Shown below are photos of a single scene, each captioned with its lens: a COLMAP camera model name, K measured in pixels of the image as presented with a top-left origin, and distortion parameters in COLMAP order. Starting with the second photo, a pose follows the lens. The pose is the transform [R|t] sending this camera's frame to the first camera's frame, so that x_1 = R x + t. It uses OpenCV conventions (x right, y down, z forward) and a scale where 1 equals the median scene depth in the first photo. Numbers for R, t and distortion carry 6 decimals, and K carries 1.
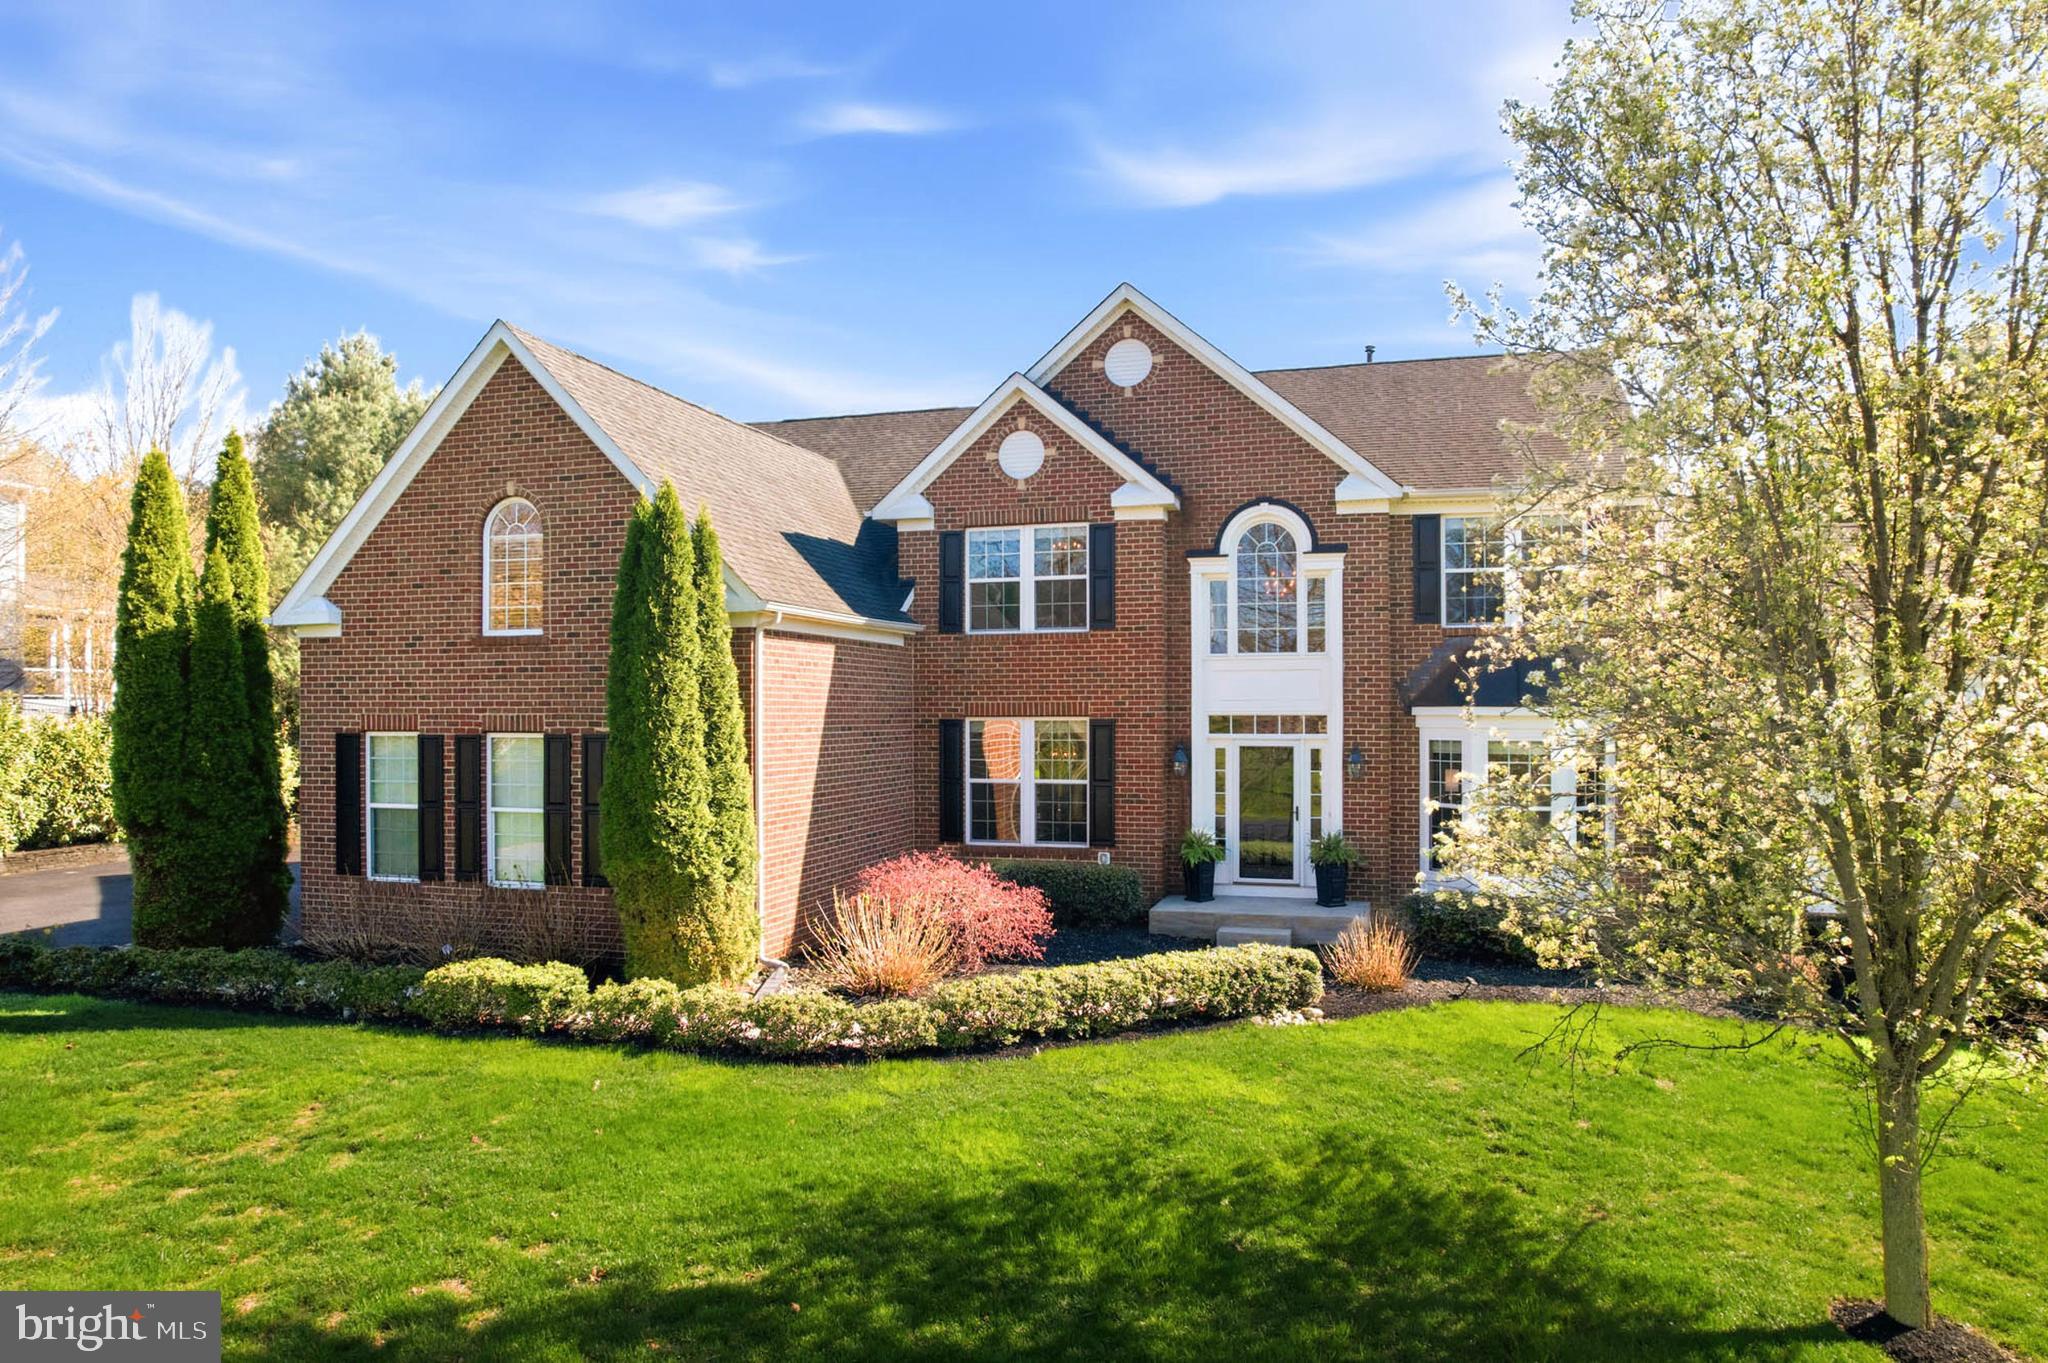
lens RADIAL K [[1324.0, 0, 1031.7], [0, 1324.0, 717.9], [0, 0, 1]] dist [-0.080432, 0.070417]
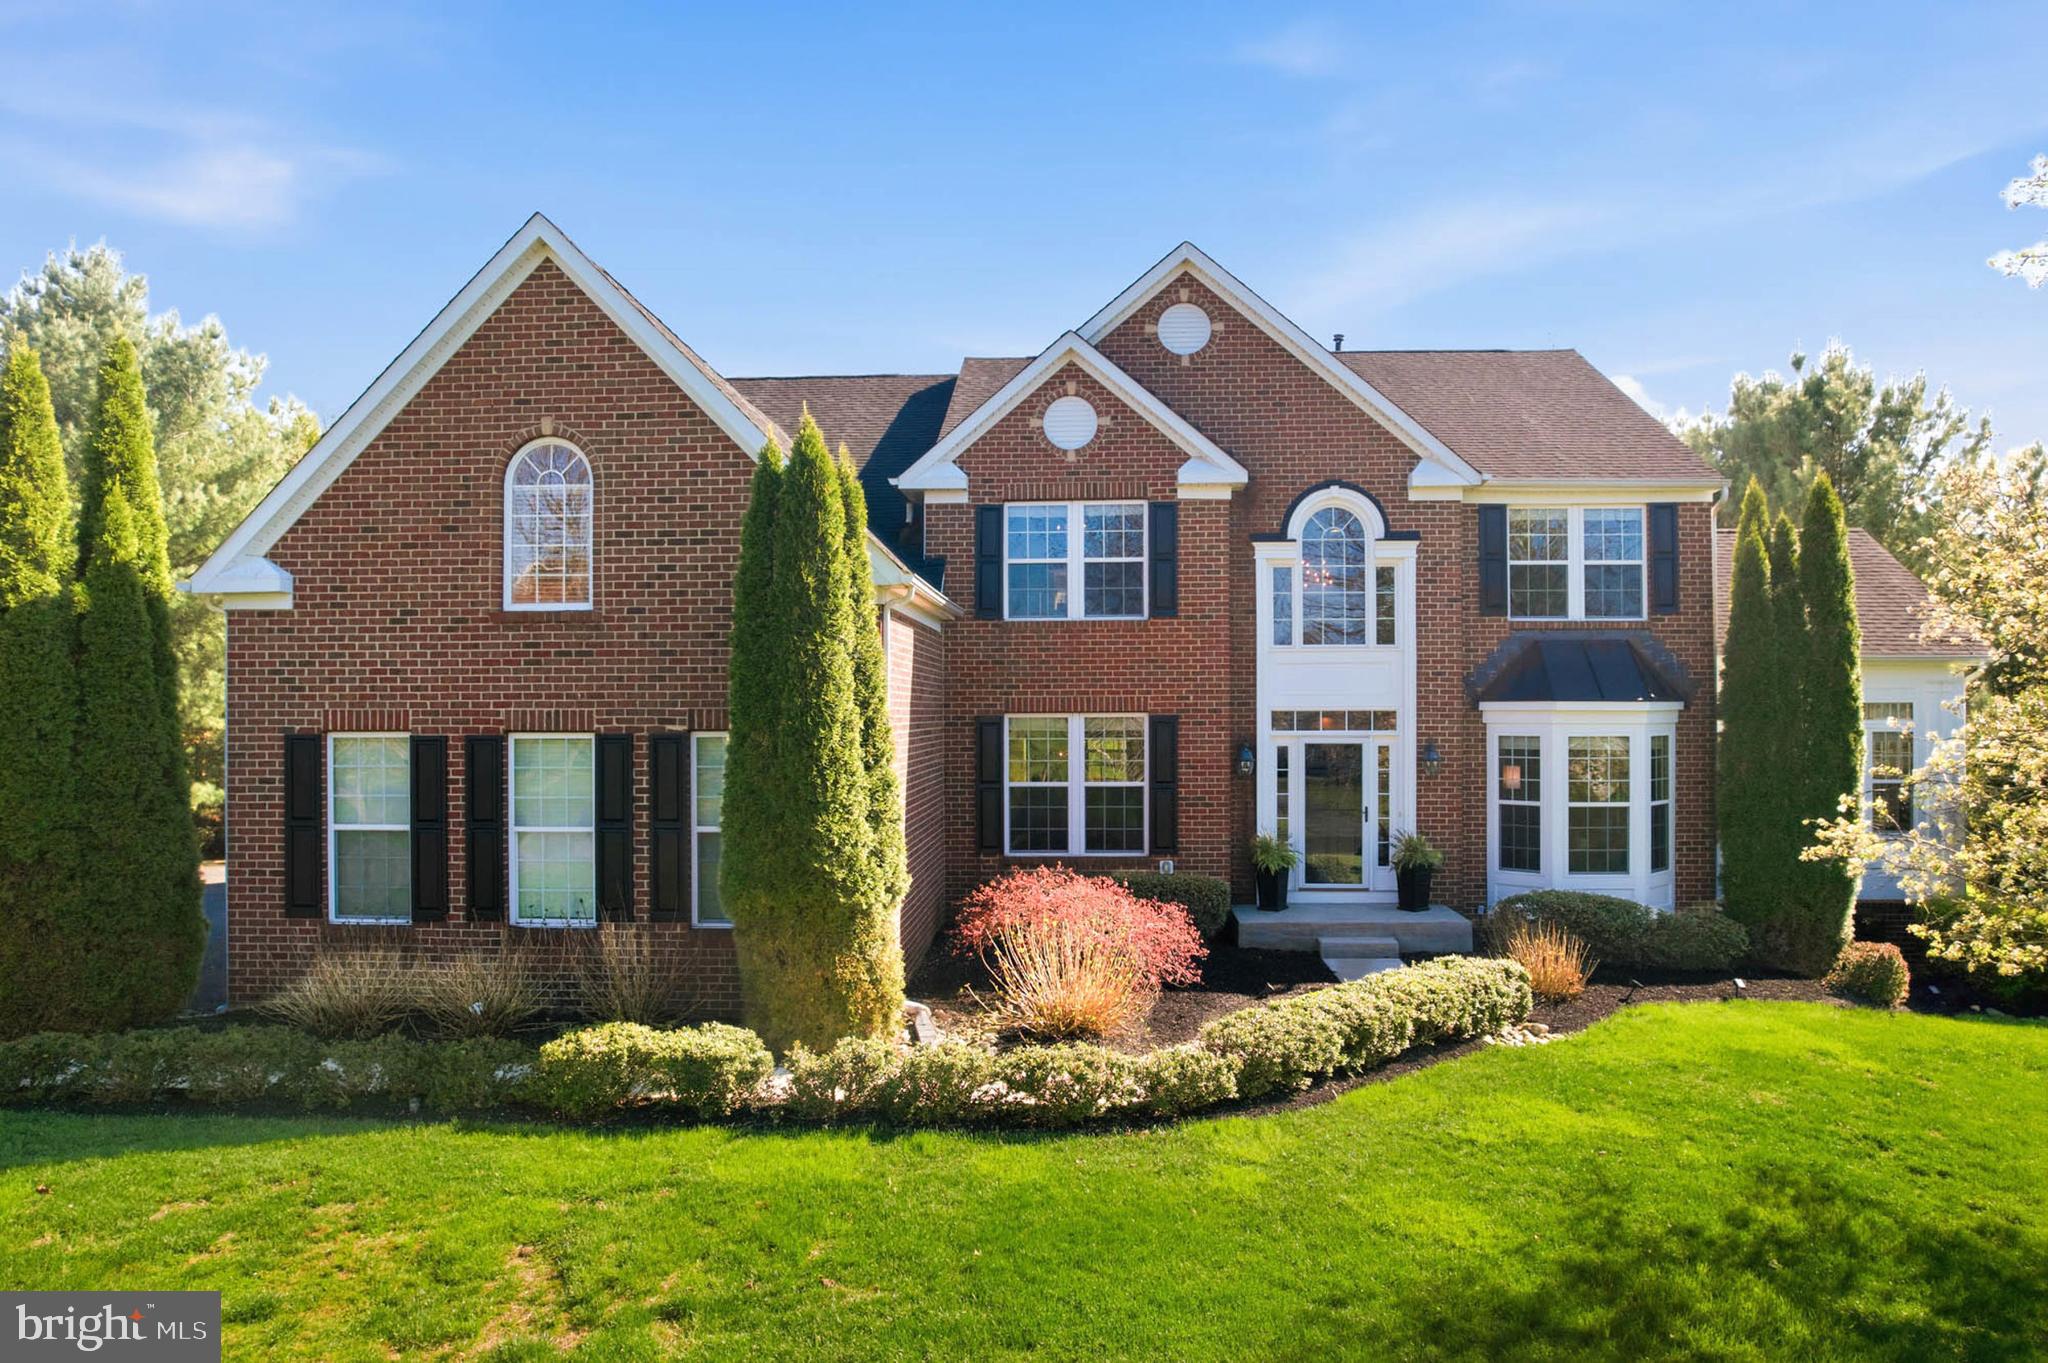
lens RADIAL K [[1324.0, 0, 1031.7], [0, 1324.0, 717.9], [0, 0, 1]] dist [-0.080432, 0.070417]
pose [[0.972382, -0.002359, 0.233385, -0.287548], [0.002432, 0.999997, -0.000024, 0.003085], [-0.233384, 0.000590, 0.972384, 0.150564]]
